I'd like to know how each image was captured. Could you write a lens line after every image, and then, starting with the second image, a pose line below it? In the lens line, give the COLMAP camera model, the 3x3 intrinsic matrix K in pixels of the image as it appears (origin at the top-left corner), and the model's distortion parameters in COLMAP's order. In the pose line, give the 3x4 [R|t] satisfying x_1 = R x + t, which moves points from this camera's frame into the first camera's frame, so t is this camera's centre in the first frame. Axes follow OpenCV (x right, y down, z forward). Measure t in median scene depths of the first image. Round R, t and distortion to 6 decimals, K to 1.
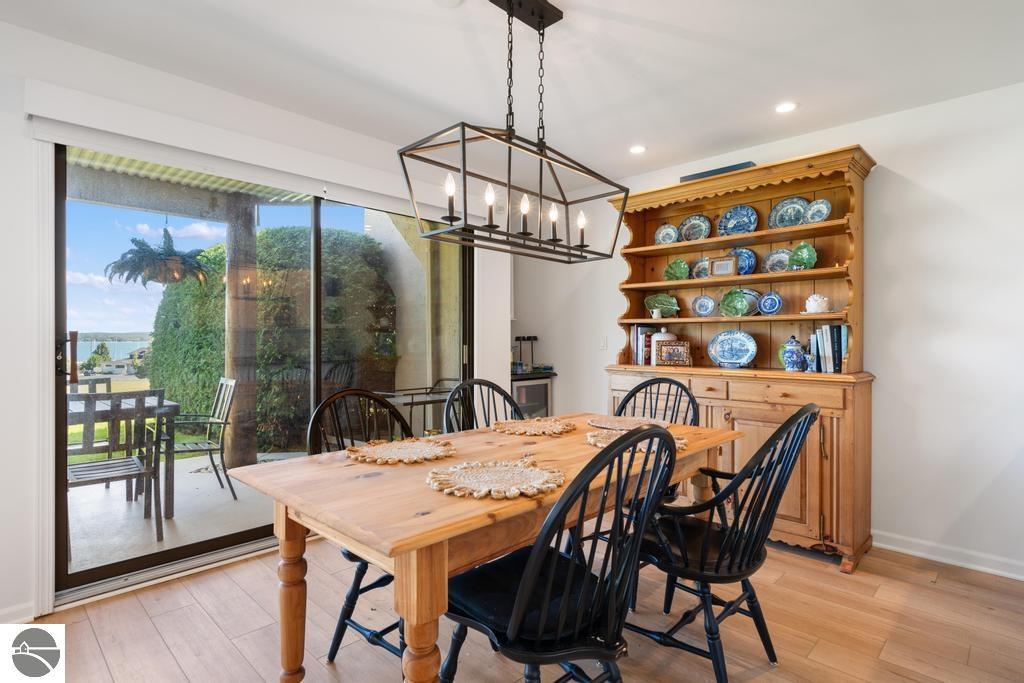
lens RADIAL K [[529.3, 0, 513.7], [0, 529.3, 341.9], [0, 0, 1]] dist [-0.002693, -0.000666]
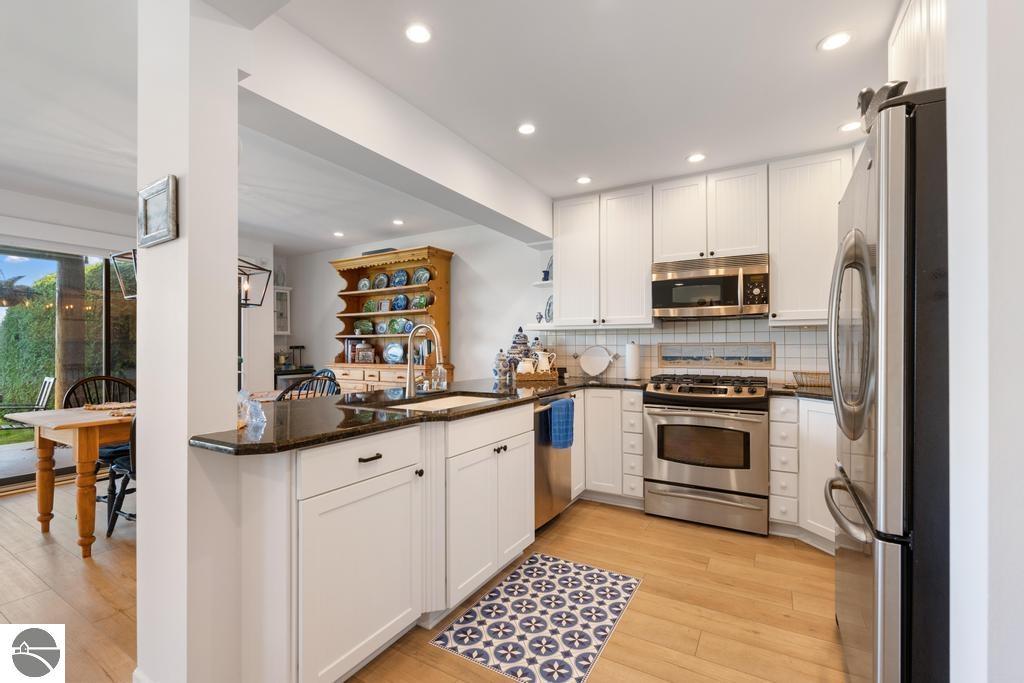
lens RADIAL K [[460.0, 0, 516.3], [0, 460.0, 341.7], [0, 0, 1]] dist [0.002293, -0.002472]
pose [[0.974915, -0.002728, 0.222560, 0.470730], [0.006491, 0.999848, -0.016179, 0.003548], [-0.222482, 0.017218, 0.974785, -0.555988]]
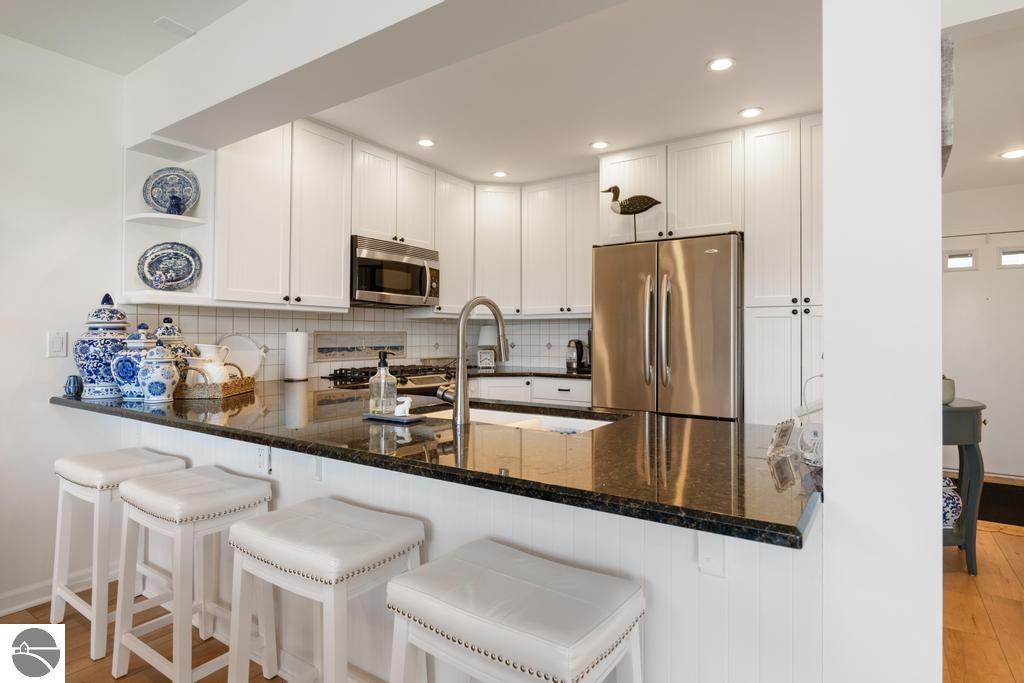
lens RADIAL K [[544.5, 0, 510.6], [0, 544.5, 331.3], [0, 0, 1]] dist [0.001987, -0.002850]
pose [[-0.165640, 0.005285, 0.986172, -0.034573], [0.002066, 0.999985, -0.005013, -0.002982], [-0.986184, 0.001207, -0.165648, 0.255133]]
